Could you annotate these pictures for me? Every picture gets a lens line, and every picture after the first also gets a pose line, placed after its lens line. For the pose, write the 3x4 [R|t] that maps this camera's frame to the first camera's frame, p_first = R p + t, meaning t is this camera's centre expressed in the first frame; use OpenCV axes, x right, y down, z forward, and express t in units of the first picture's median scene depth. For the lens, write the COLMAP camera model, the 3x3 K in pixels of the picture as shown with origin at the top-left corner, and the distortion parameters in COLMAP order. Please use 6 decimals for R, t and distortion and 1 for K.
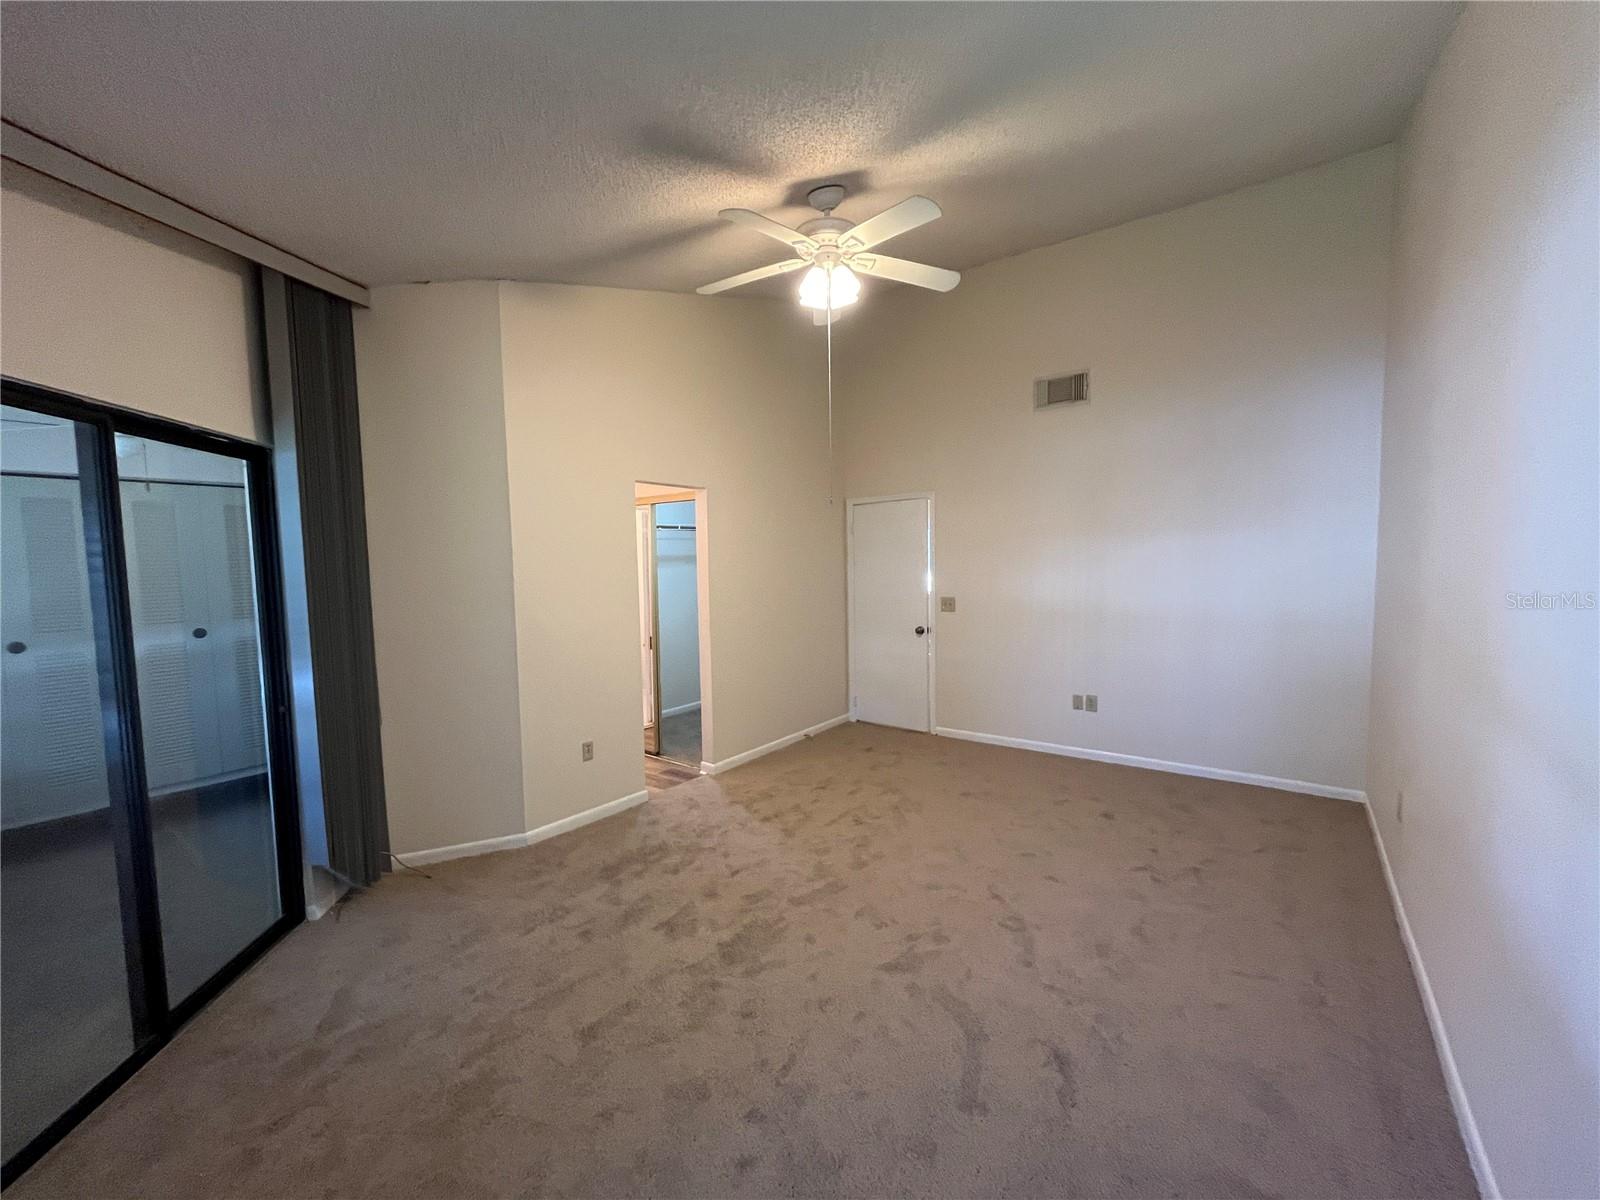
lens RADIAL K [[644.9, 0, 804.4], [0, 644.9, 602.8], [0, 0, 1]] dist [-0.004593, -0.000604]
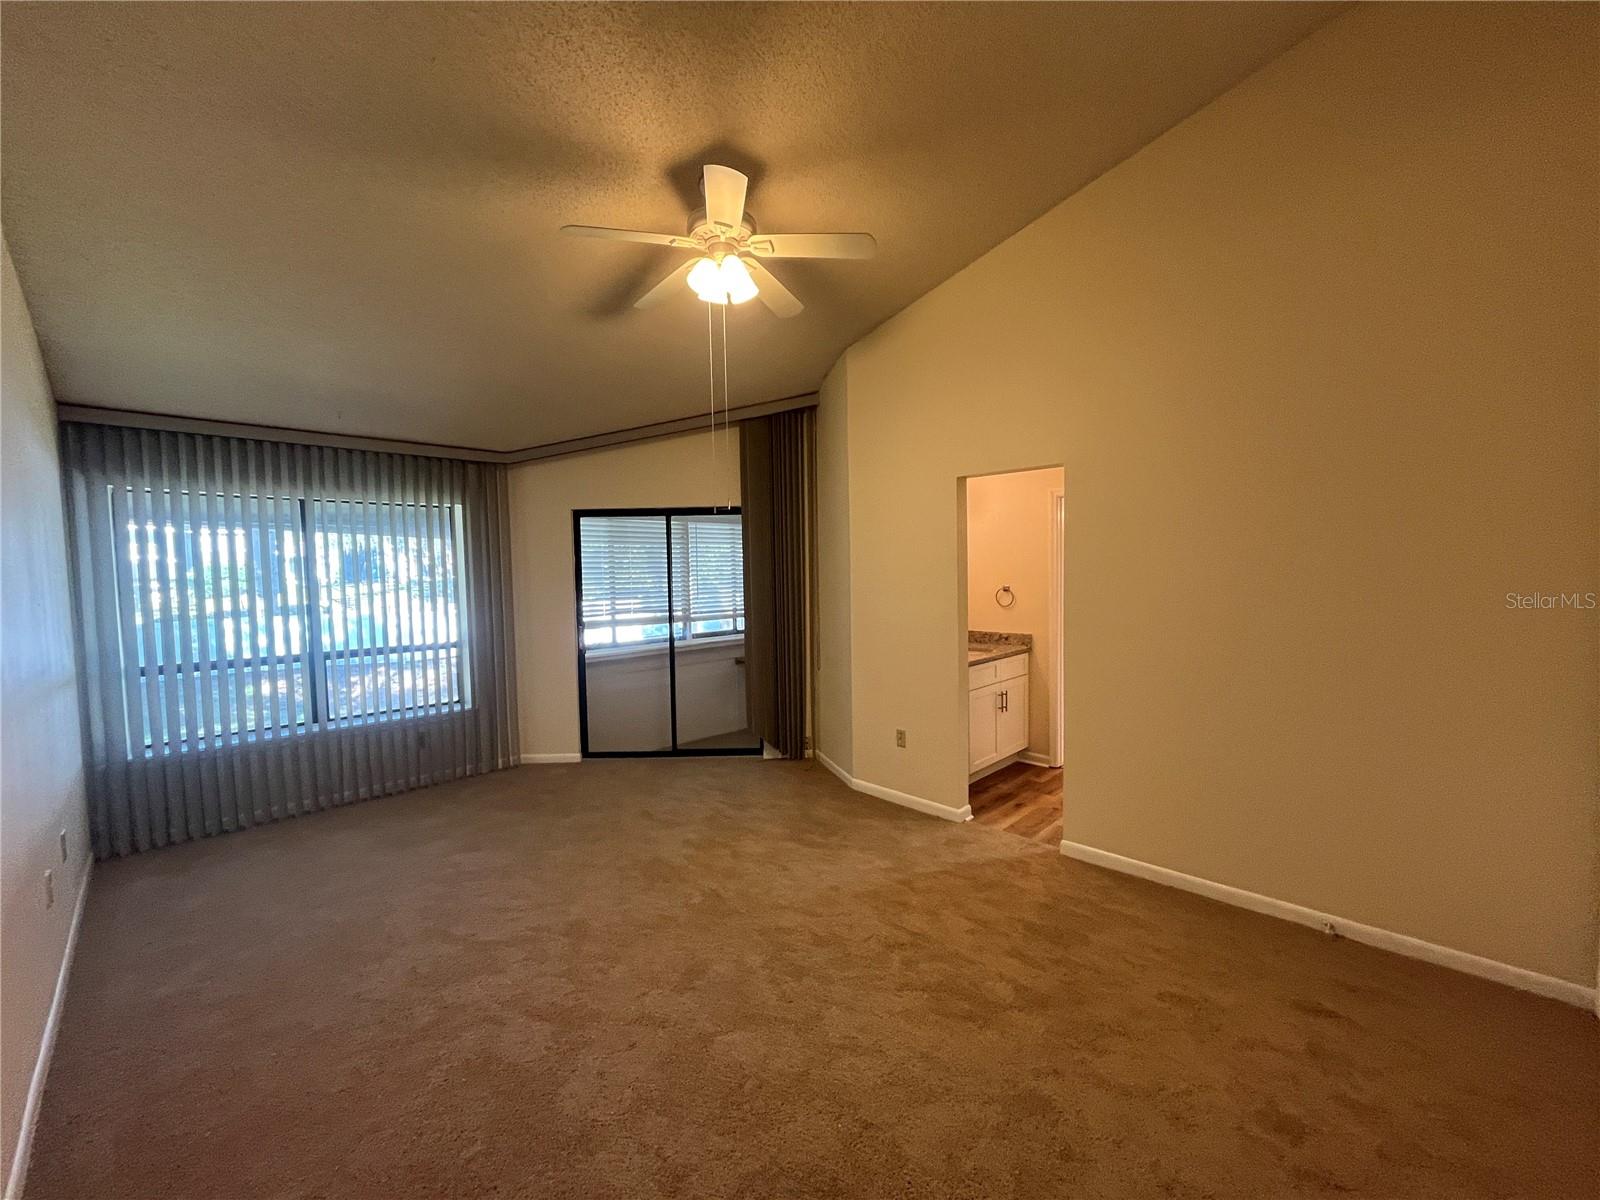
lens RADIAL K [[644.9, 0, 804.3], [0, 644.9, 598.4], [0, 0, 1]] dist [-0.004593, -0.000604]
pose [[-0.133492, 0.063345, -0.989023, 0.749451], [-0.056886, 0.995820, 0.071458, -0.075125], [0.989416, 0.065801, -0.129330, 0.958169]]
